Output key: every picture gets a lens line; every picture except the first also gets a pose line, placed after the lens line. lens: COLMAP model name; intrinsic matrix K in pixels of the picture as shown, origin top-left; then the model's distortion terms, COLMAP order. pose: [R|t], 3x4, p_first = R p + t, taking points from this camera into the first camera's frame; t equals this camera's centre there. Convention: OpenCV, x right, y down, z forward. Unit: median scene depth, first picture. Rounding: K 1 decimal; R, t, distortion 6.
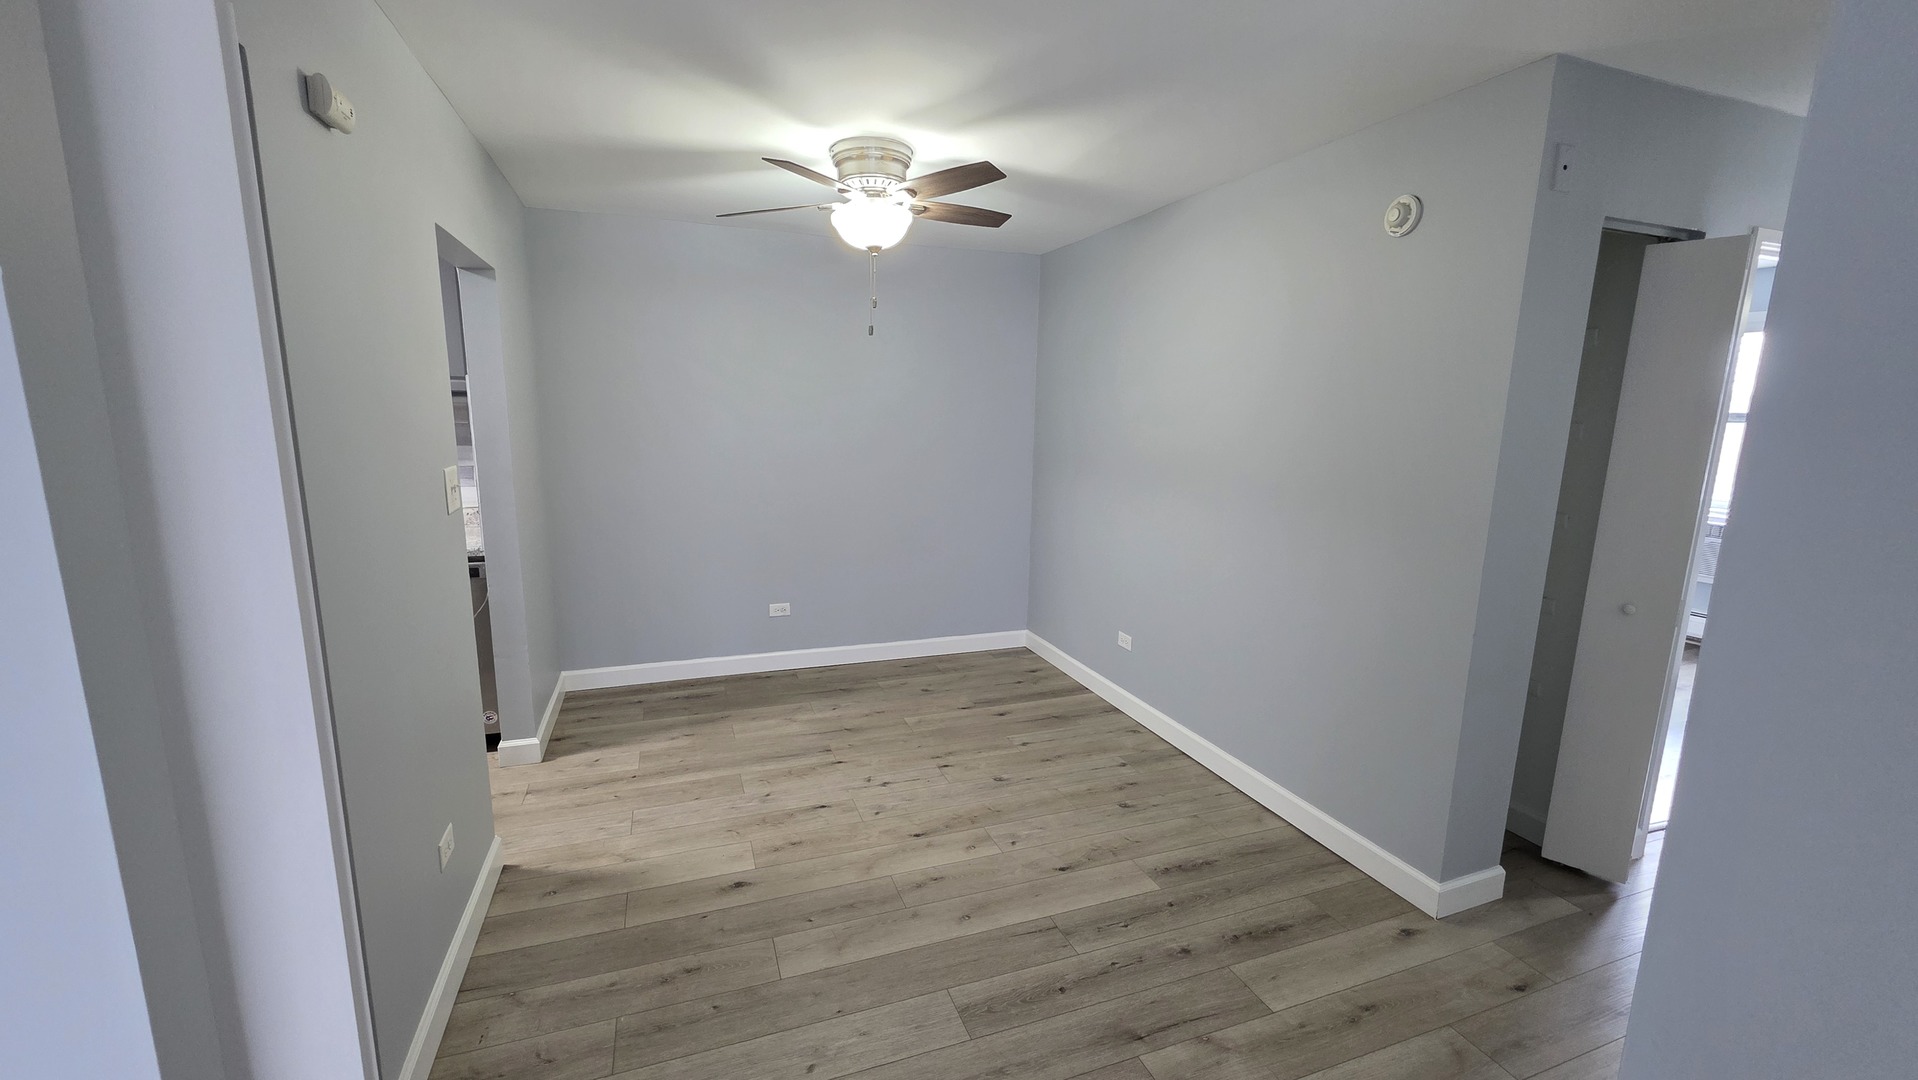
lens RADIAL K [[764.6, 0, 951.8], [0, 764.6, 546.5], [0, 0, 1]] dist [0.003725, -0.000340]
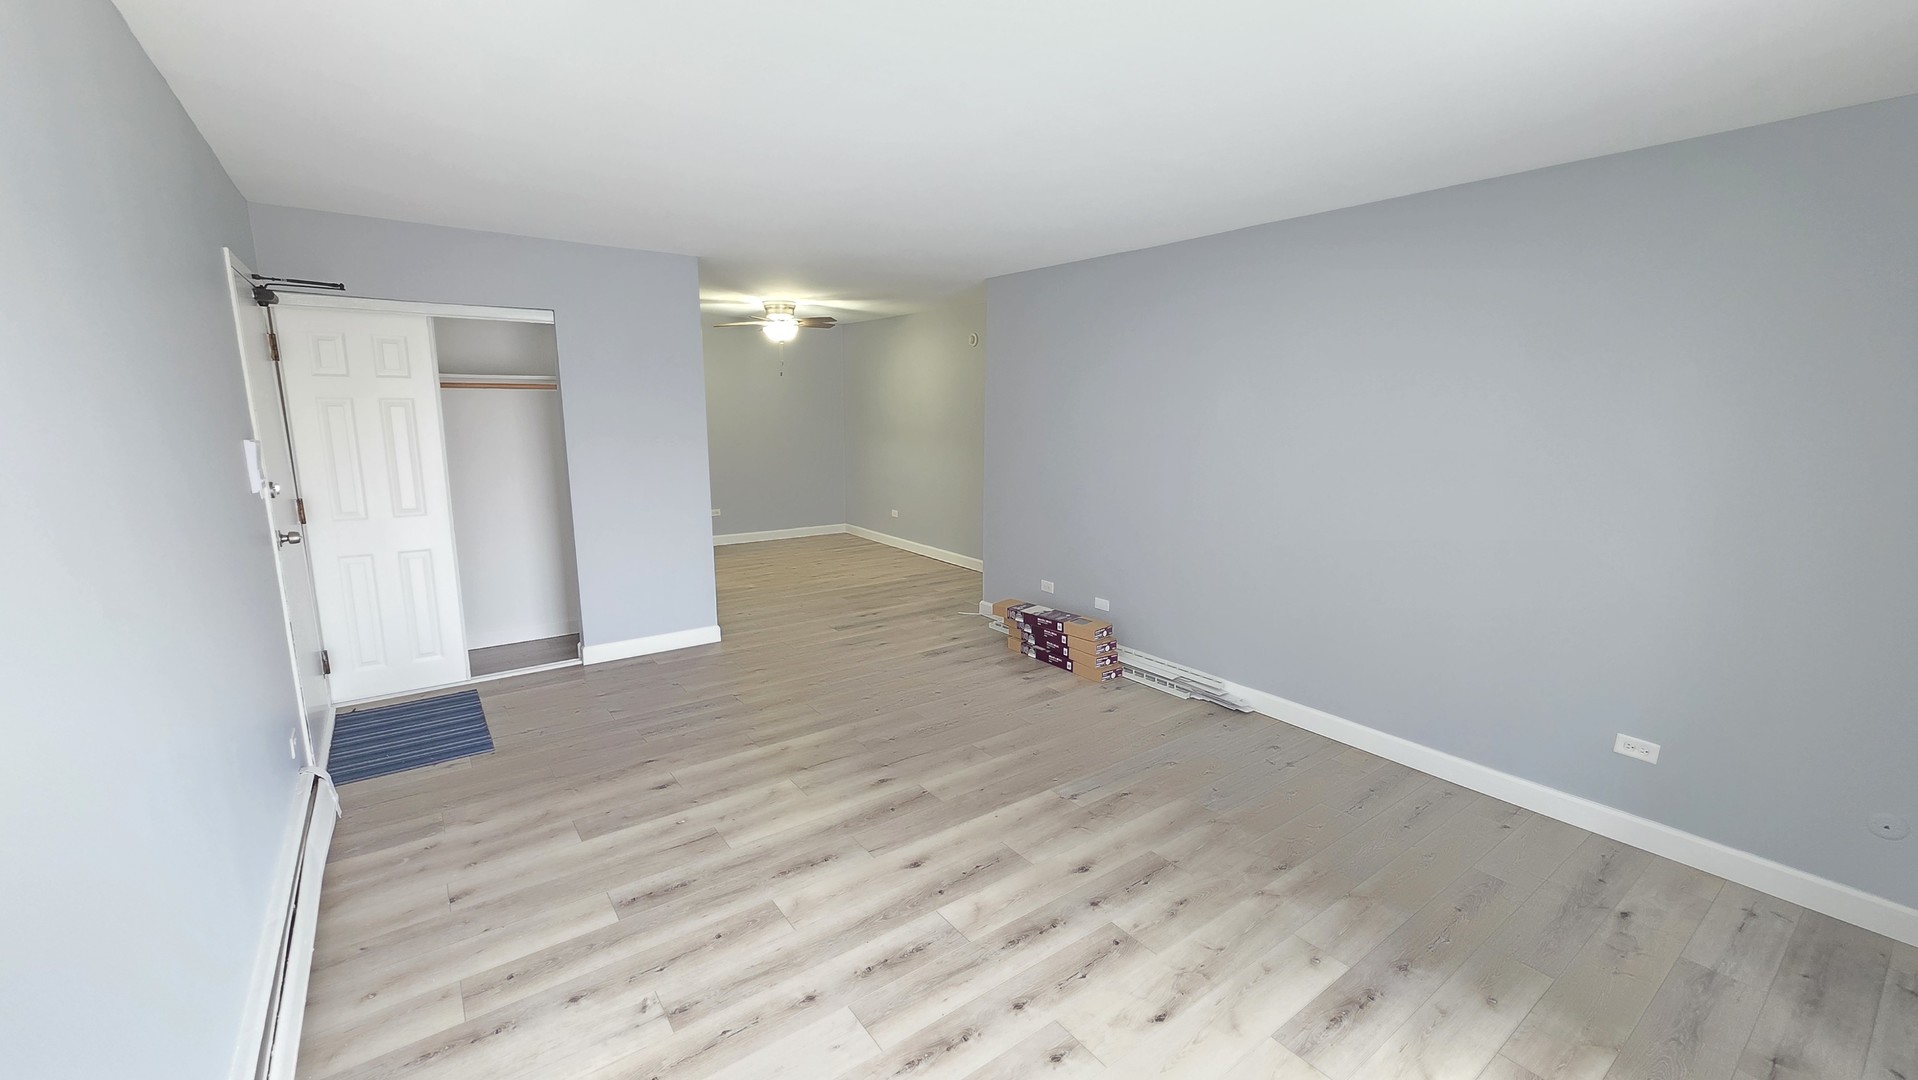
lens RADIAL K [[764.6, 0, 951.8], [0, 764.6, 546.5], [0, 0, 1]] dist [0.003725, -0.000340]
pose [[0.964268, -0.060605, 0.257903, -0.261383], [0.058381, 0.998162, 0.016282, 0.268870], [-0.258416, -0.000644, 0.966034, -1.583072]]
